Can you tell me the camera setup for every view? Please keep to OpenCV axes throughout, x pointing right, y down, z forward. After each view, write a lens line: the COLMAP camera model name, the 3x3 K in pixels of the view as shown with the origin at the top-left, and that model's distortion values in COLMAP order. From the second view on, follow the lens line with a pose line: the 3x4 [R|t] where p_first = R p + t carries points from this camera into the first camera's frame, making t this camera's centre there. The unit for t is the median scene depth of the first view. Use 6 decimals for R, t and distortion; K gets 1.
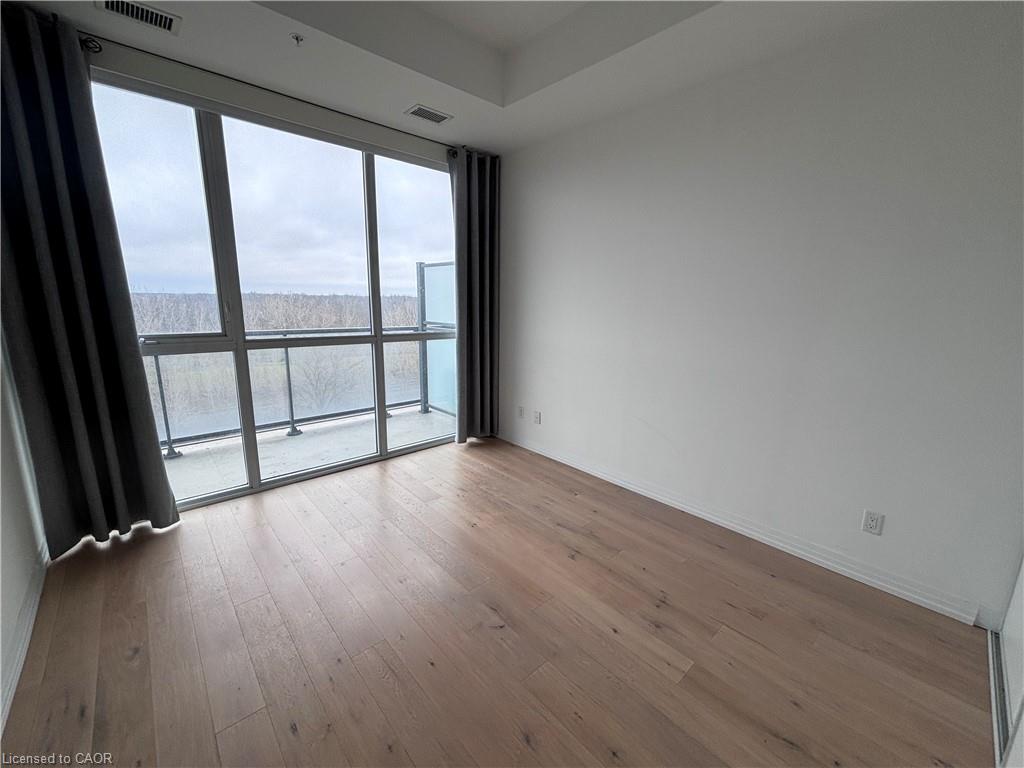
lens RADIAL K [[417.3, 0, 524.2], [0, 417.3, 393.4], [0, 0, 1]] dist [-0.005327, 0.001281]
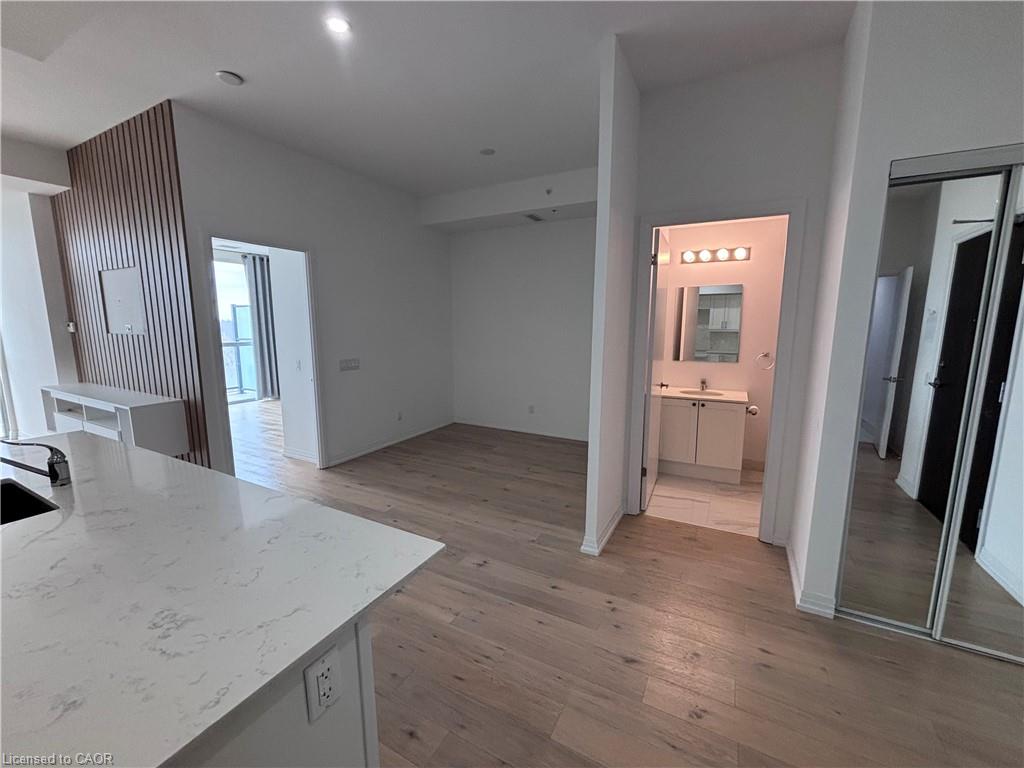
lens RADIAL K [[417.3, 0, 512.0], [0, 417.3, 382.0], [0, 0, 1]] dist [-0.005327, 0.001281]
pose [[0.953485, -0.063629, 0.294650, 0.257419], [0.083495, 0.994971, -0.055329, 0.156332], [-0.289647, 0.077357, 0.954002, -0.756856]]
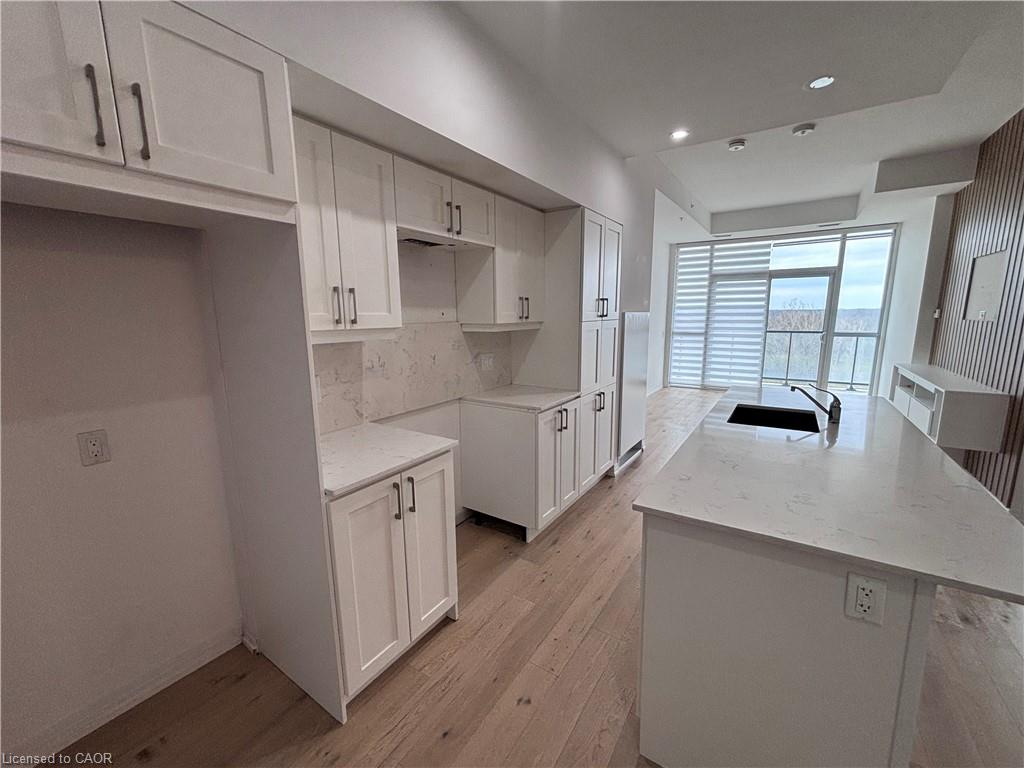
lens RADIAL K [[417.3, 0, 513.5], [0, 417.3, 387.7], [0, 0, 1]] dist [-0.005327, 0.001281]
pose [[0.219808, 0.148540, -0.964168, 0.349411], [-0.192741, 0.975470, 0.106341, 0.166280], [0.956313, 0.162460, 0.243046, -0.794656]]
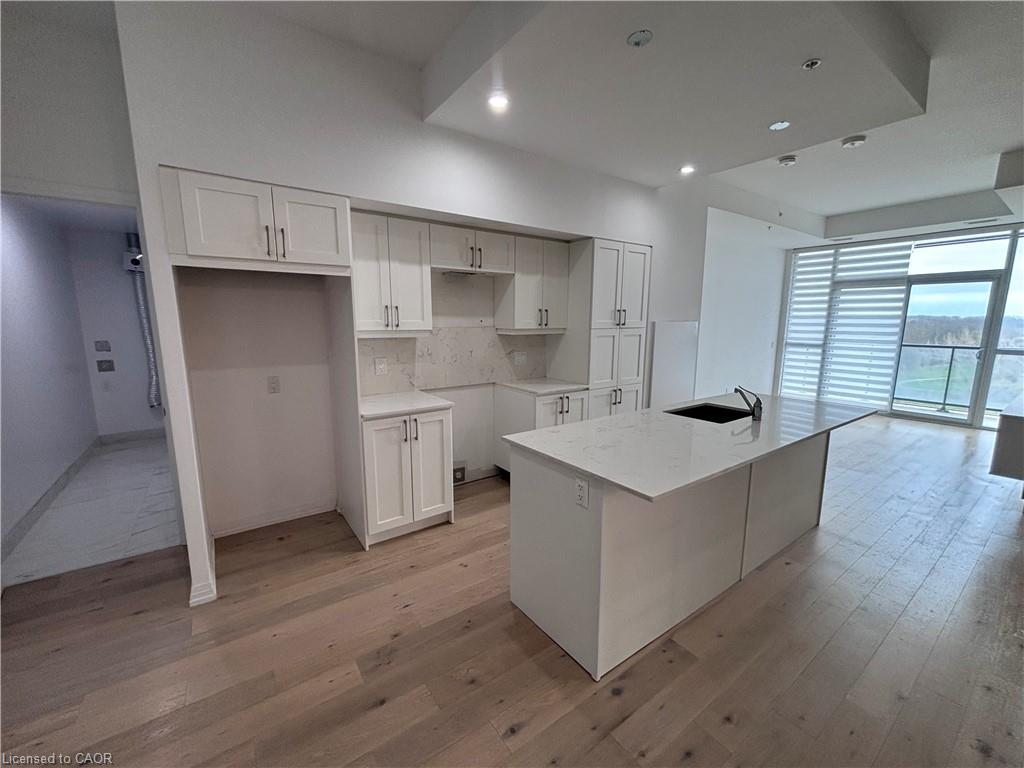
lens RADIAL K [[417.3, 0, 511.2], [0, 417.3, 386.7], [0, 0, 1]] dist [-0.005327, 0.001281]
pose [[-0.144649, 0.137542, -0.979877, 0.506894], [-0.215744, 0.962082, 0.166892, 0.133087], [0.965677, 0.235543, -0.109491, -0.641142]]
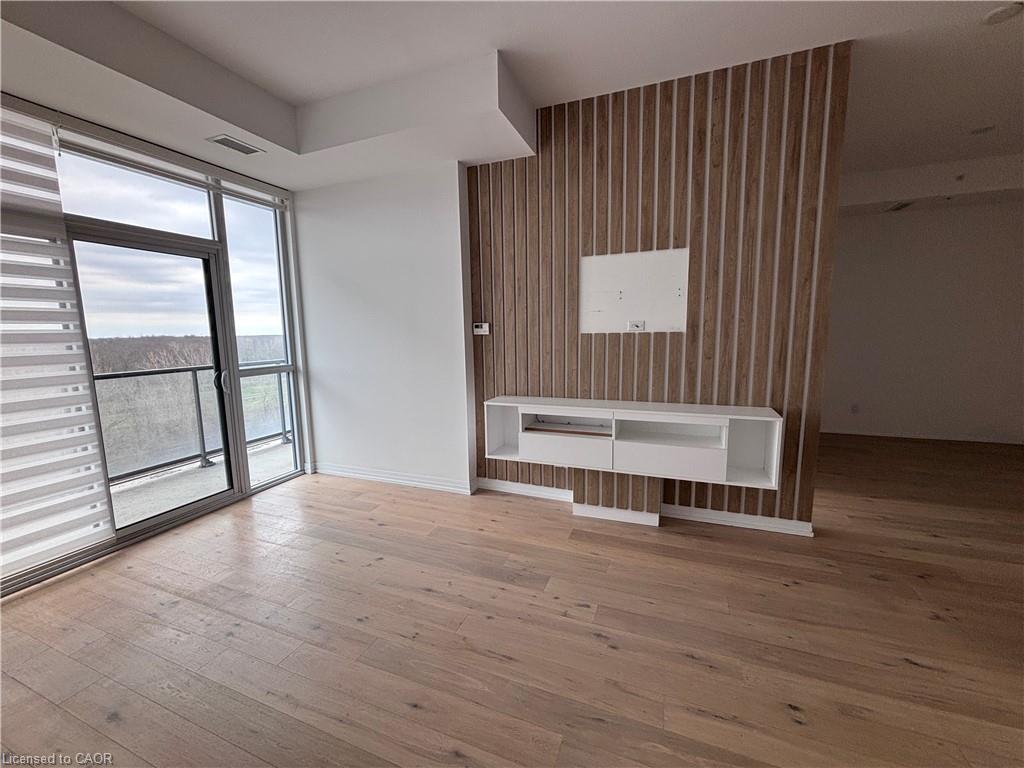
lens RADIAL K [[417.3, 0, 504.3], [0, 417.3, 387.8], [0, 0, 1]] dist [-0.005327, 0.001281]
pose [[0.914963, -0.091013, 0.393141, -0.444126], [0.120785, 0.991336, -0.051608, 0.079574], [-0.385038, 0.094705, 0.918029, -0.412941]]
